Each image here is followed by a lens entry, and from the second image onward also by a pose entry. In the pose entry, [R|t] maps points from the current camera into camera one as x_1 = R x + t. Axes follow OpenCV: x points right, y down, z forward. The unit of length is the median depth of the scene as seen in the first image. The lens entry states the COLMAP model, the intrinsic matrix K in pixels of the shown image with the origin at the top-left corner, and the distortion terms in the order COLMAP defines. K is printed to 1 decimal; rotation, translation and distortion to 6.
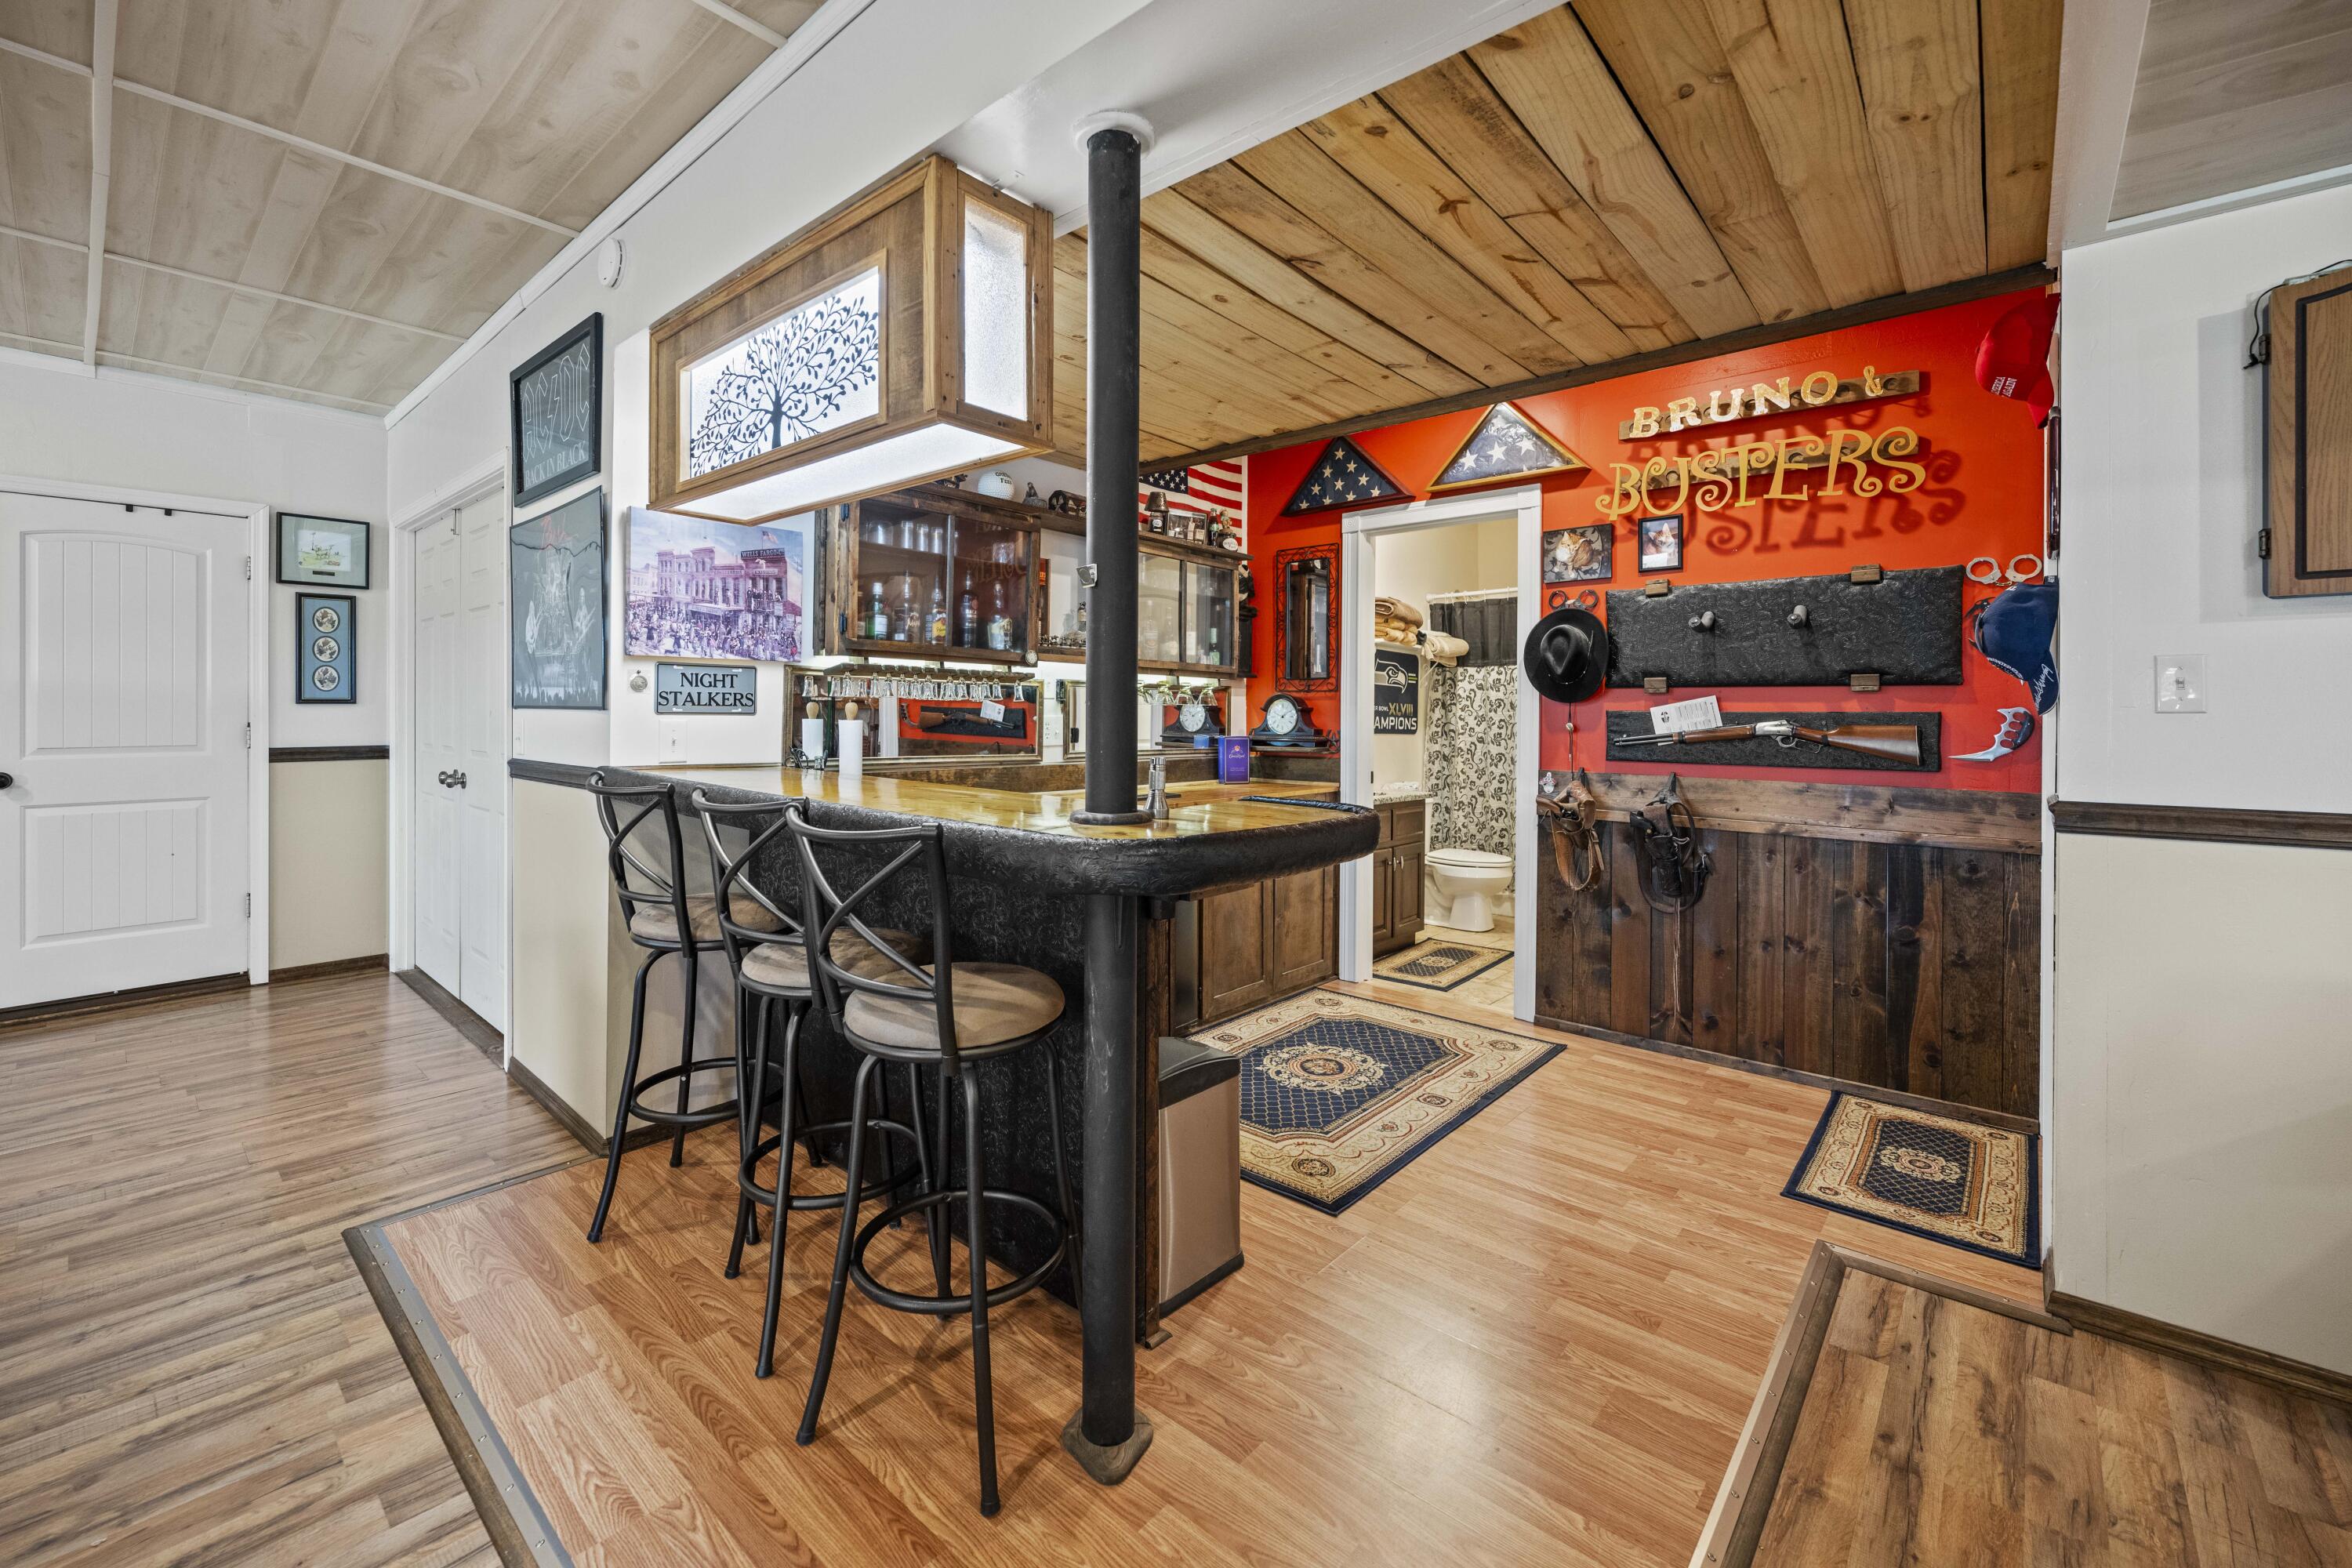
lens RADIAL K [[946.6, 0, 1168.9], [0, 946.6, 728.4], [0, 0, 1]] dist [0.000057, 0.000070]
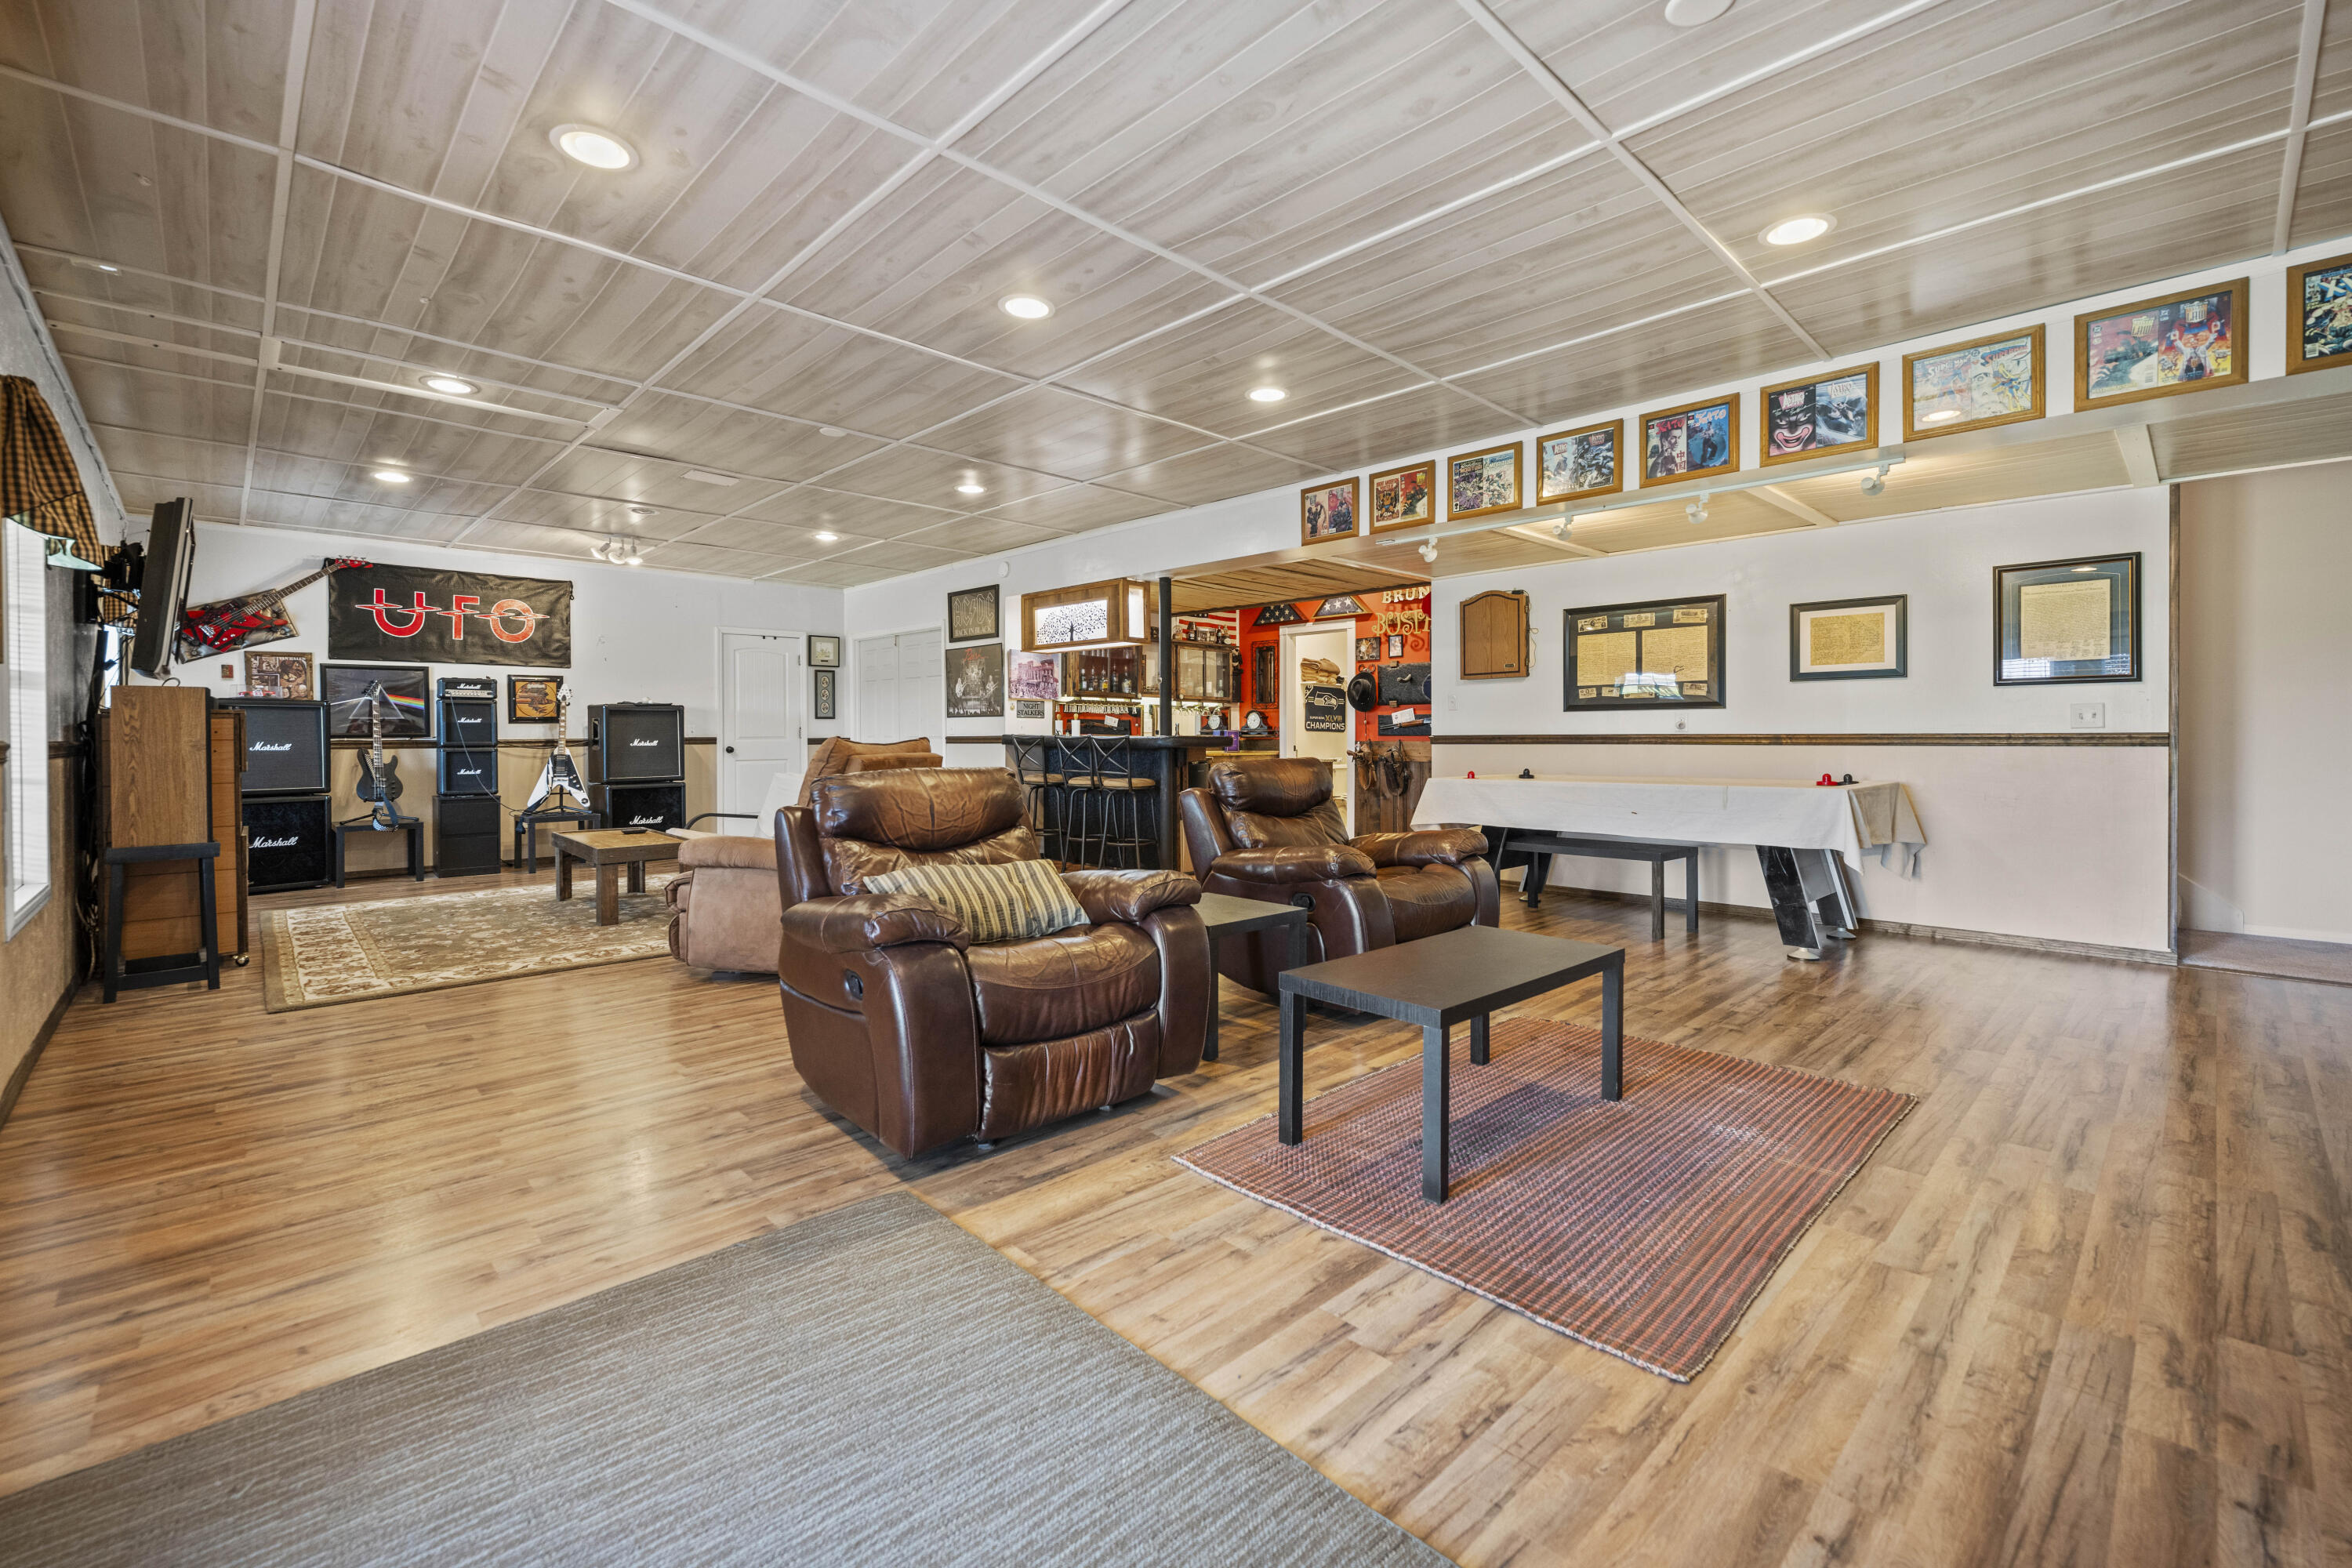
lens RADIAL K [[994.9, 0, 1186.3], [0, 994.9, 745.7], [0, 0, 1]] dist [-0.001476, -0.000521]
pose [[0.997473, -0.008877, -0.070490, 0.133856], [0.008297, 0.999929, -0.008519, 0.066312], [0.070561, 0.007913, 0.997476, -1.332025]]
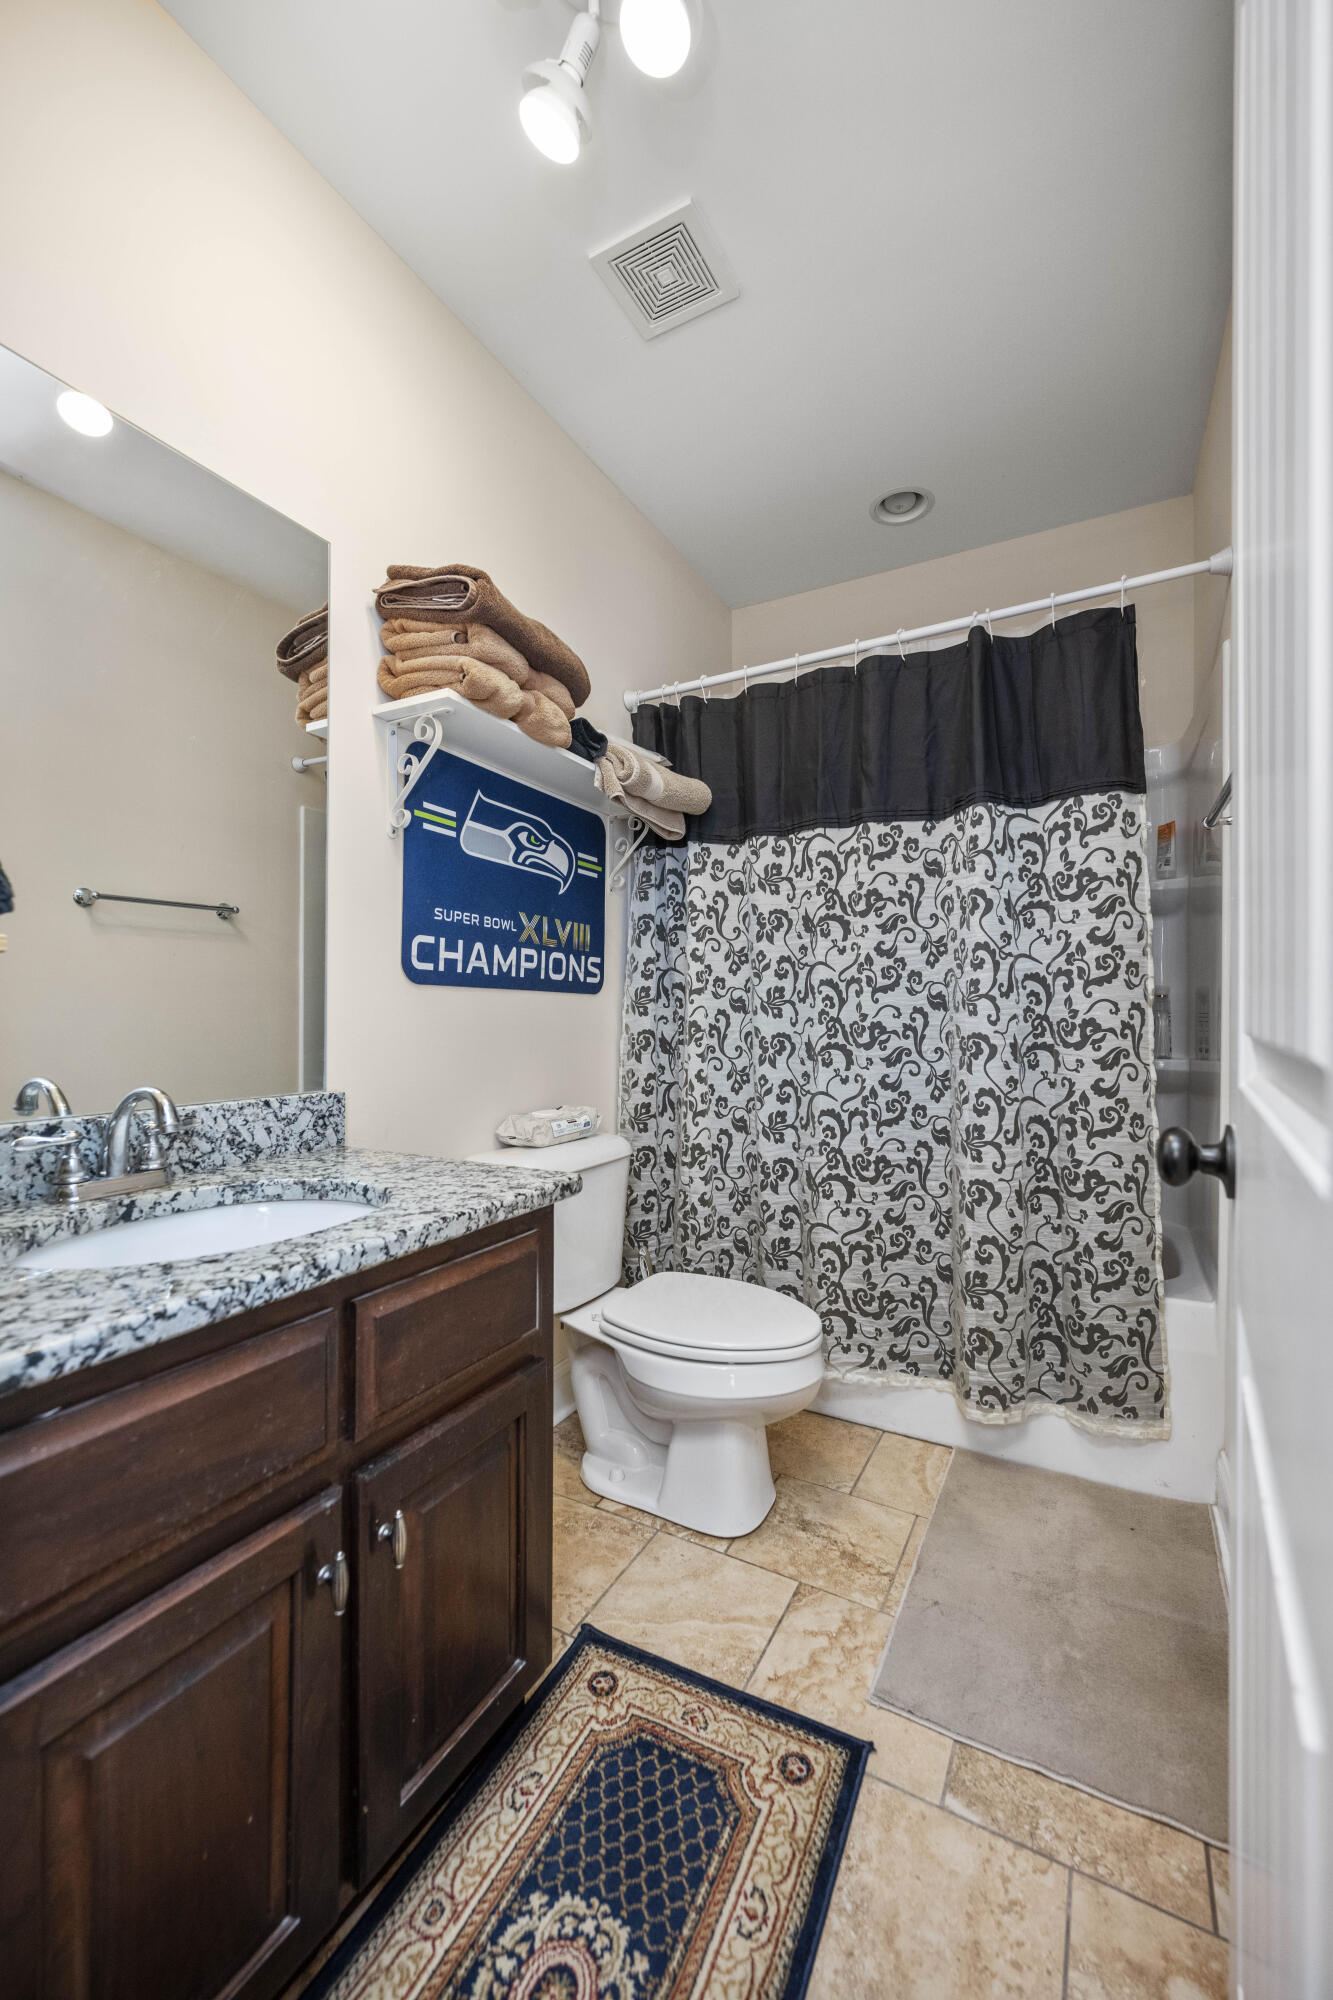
lens RADIAL K [[796.2, 0, 666.5], [0, 796.2, 1000.0], [0, 0, 1]] dist [-0.002396, -0.000074]
pose [[0.973189, -0.002859, 0.229990, 0.300289], [0.006302, 0.999879, -0.014237, 0.021426], [-0.229922, 0.015304, 0.973089, 0.918611]]
